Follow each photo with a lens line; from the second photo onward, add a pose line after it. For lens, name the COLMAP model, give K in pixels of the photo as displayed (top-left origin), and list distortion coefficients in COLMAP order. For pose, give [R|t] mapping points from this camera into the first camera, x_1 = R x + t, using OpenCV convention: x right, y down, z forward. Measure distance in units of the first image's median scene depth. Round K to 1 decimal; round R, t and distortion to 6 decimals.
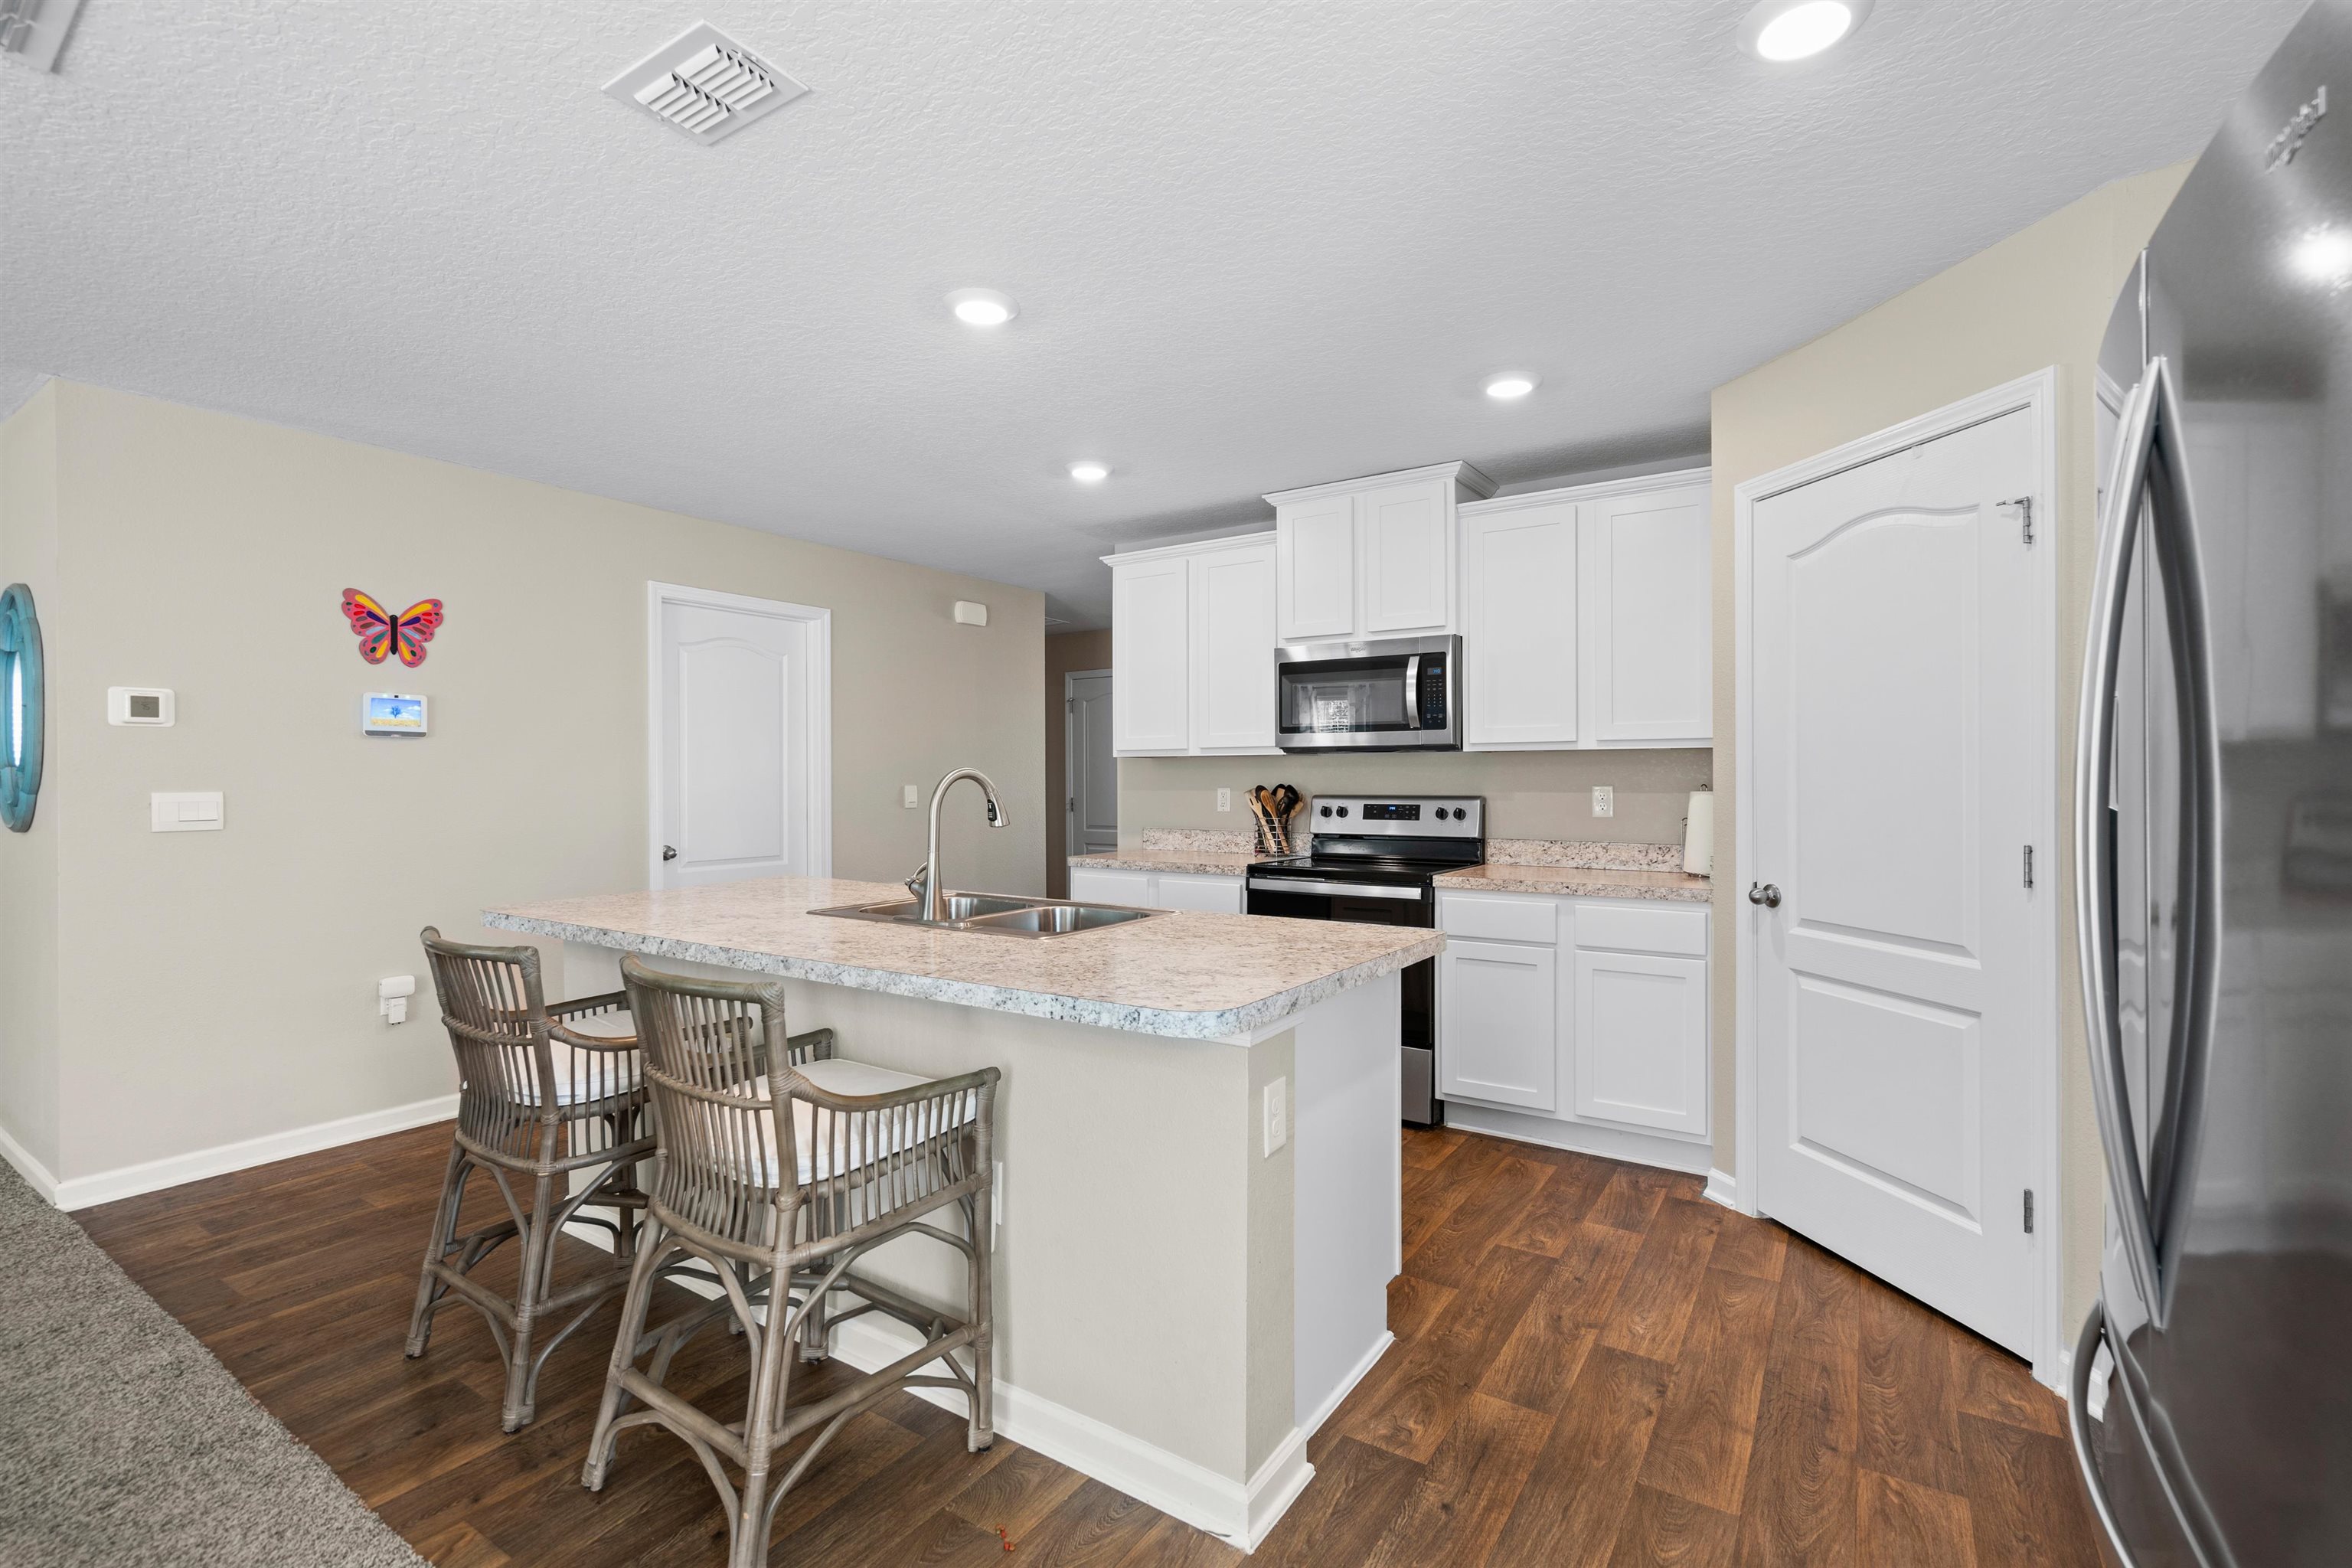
lens RADIAL K [[1069.2, 0, 1182.7], [0, 1069.2, 775.9], [0, 0, 1]] dist [-0.004374, 0.001897]
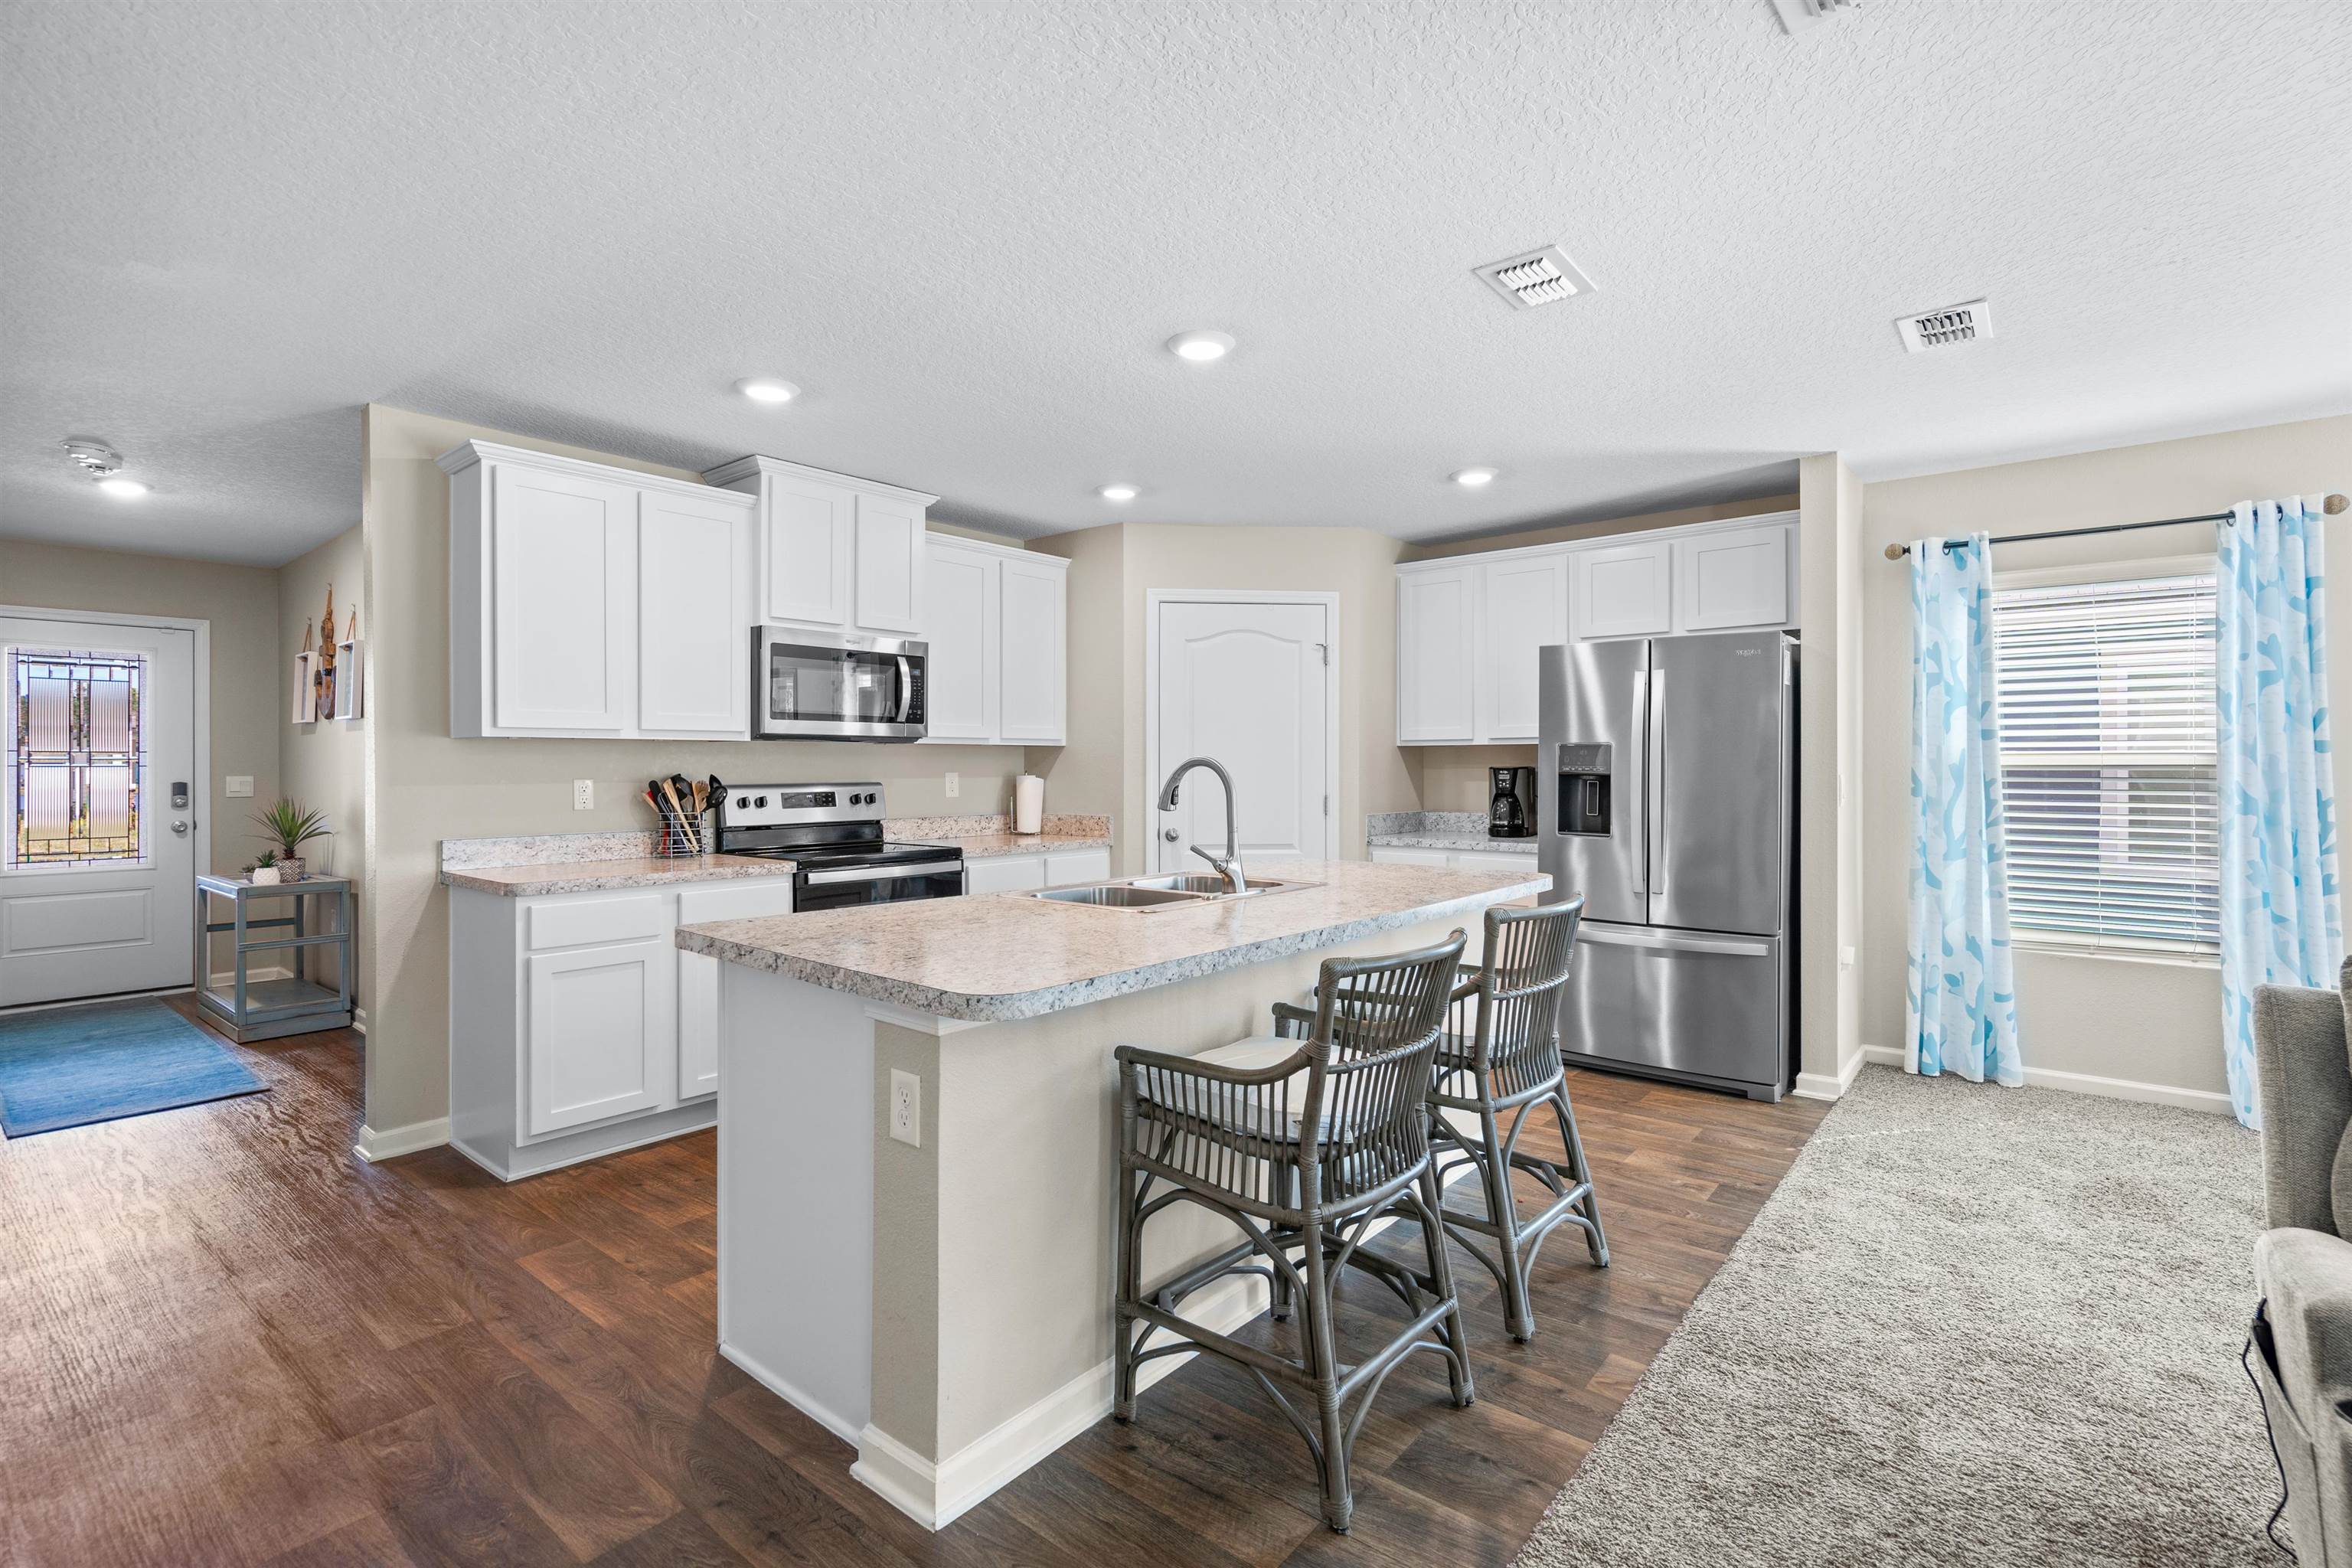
lens RADIAL K [[1069.2, 0, 1181.9], [0, 1069.2, 770.9], [0, 0, 1]] dist [-0.004374, 0.001897]
pose [[0.110571, -0.004514, 0.993858, -0.831123], [-0.001072, 0.999989, 0.004661, 0.001134], [-0.993868, -0.001581, 0.110565, 0.573887]]
